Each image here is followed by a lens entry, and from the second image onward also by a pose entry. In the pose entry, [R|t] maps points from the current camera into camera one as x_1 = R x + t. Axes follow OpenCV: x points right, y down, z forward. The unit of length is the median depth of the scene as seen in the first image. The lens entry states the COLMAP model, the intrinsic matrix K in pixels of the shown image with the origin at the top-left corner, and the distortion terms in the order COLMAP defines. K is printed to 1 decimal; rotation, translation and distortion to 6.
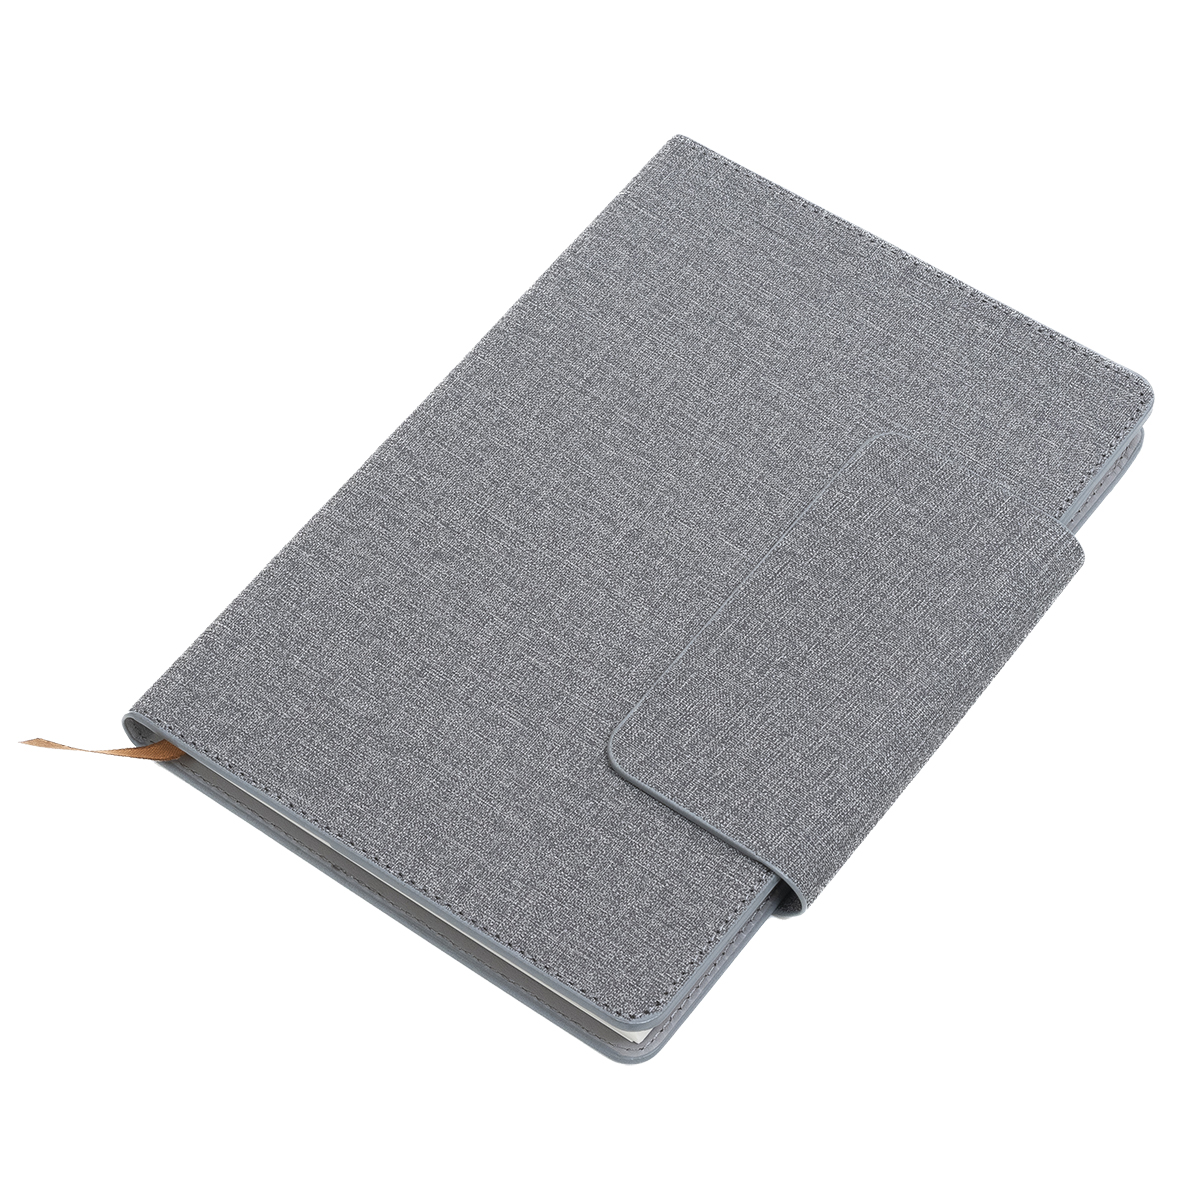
lens RADIAL K [[3744.0, 0, 643.2], [0, 3744.0, 600.1], [0, 0, 1]] dist [-0.050011, 1.007865]
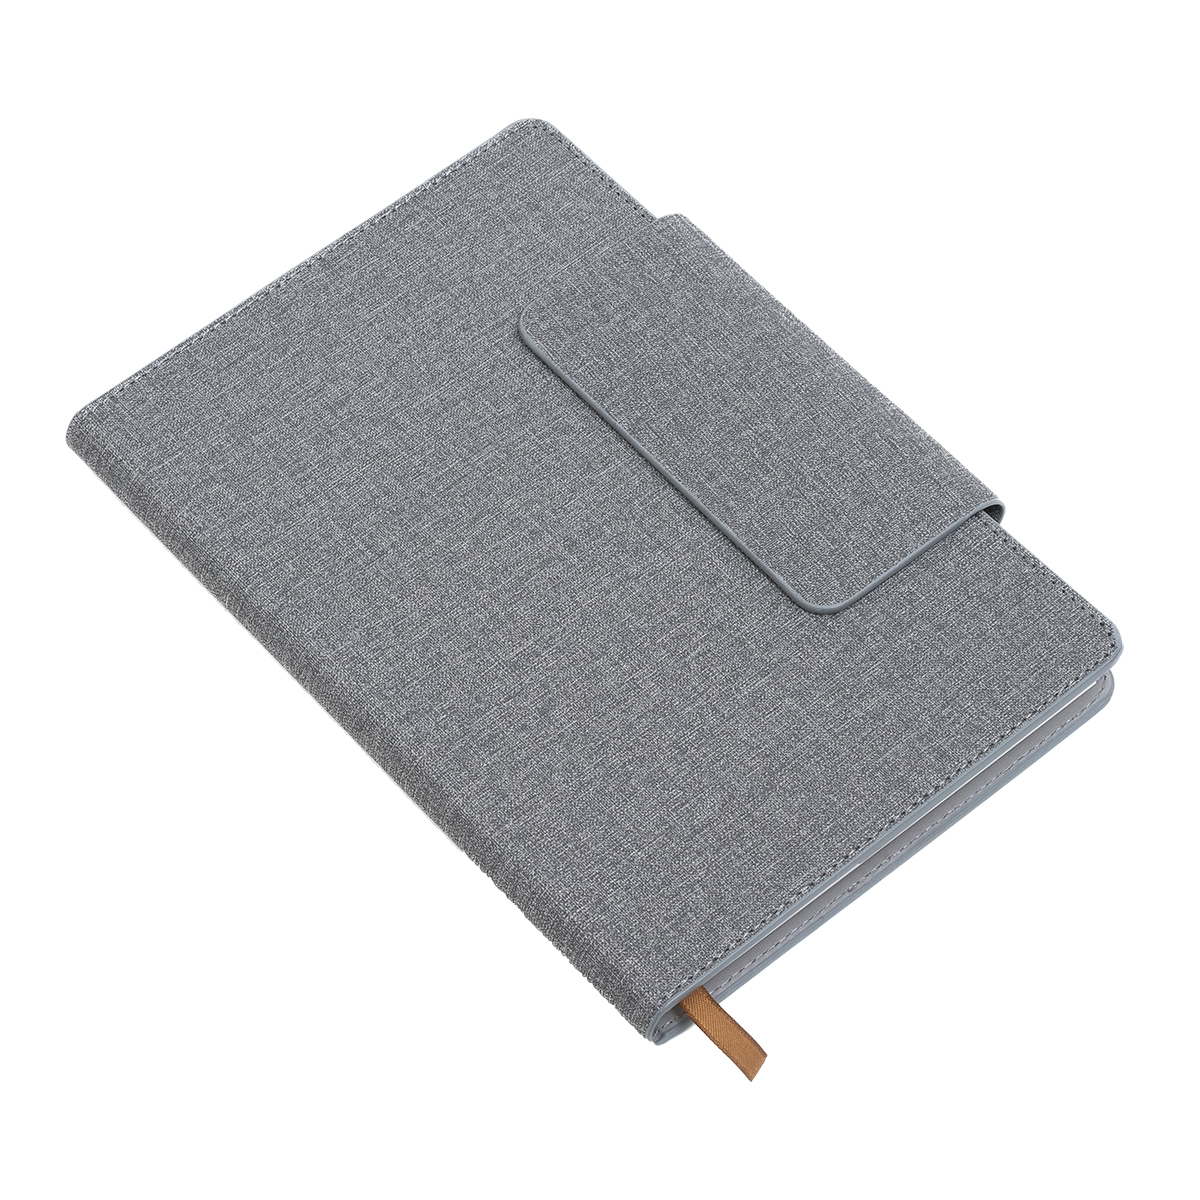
lens RADIAL K [[3744.0, 0, 643.2], [0, 3744.0, 600.1], [0, 0, 1]] dist [-0.050011, 1.007865]
pose [[0.232021, -0.801673, 0.550896, -0.554496], [0.807992, 0.474174, 0.349724, -0.340720], [-0.541586, 0.363977, 0.757764, 0.238845]]
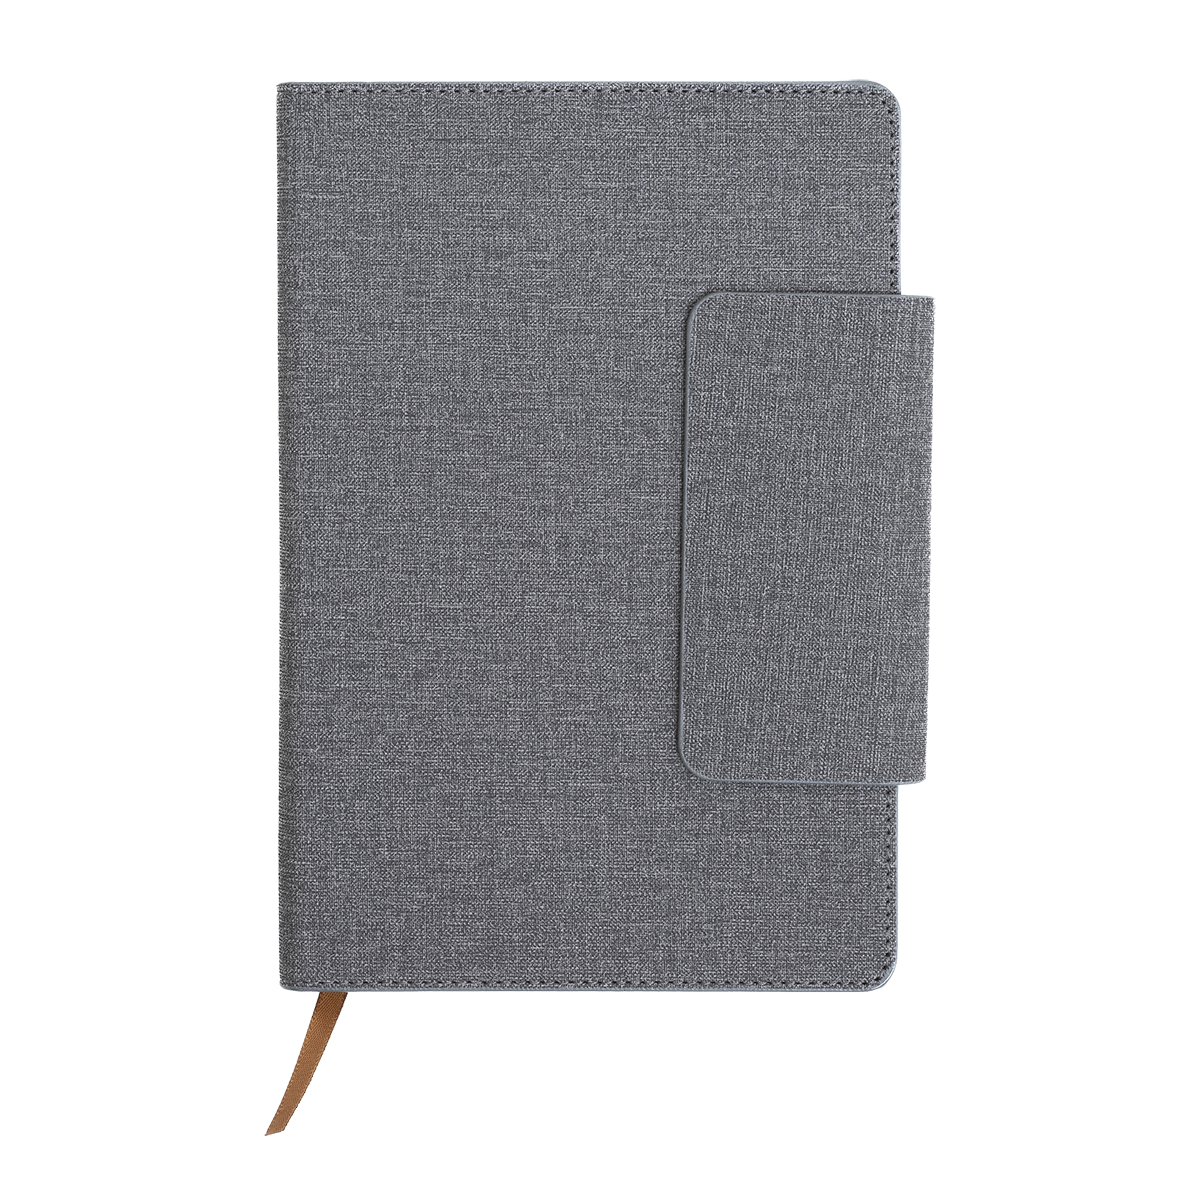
lens RADIAL K [[3744.0, 0, 643.2], [0, 3744.0, 600.1], [0, 0, 1]] dist [-0.050011, 1.007865]
pose [[0.810191, -0.585667, -0.024190, 0.030423], [0.477411, 0.635365, 0.606951, -0.604895], [-0.340102, -0.503295, 0.794371, 0.183372]]
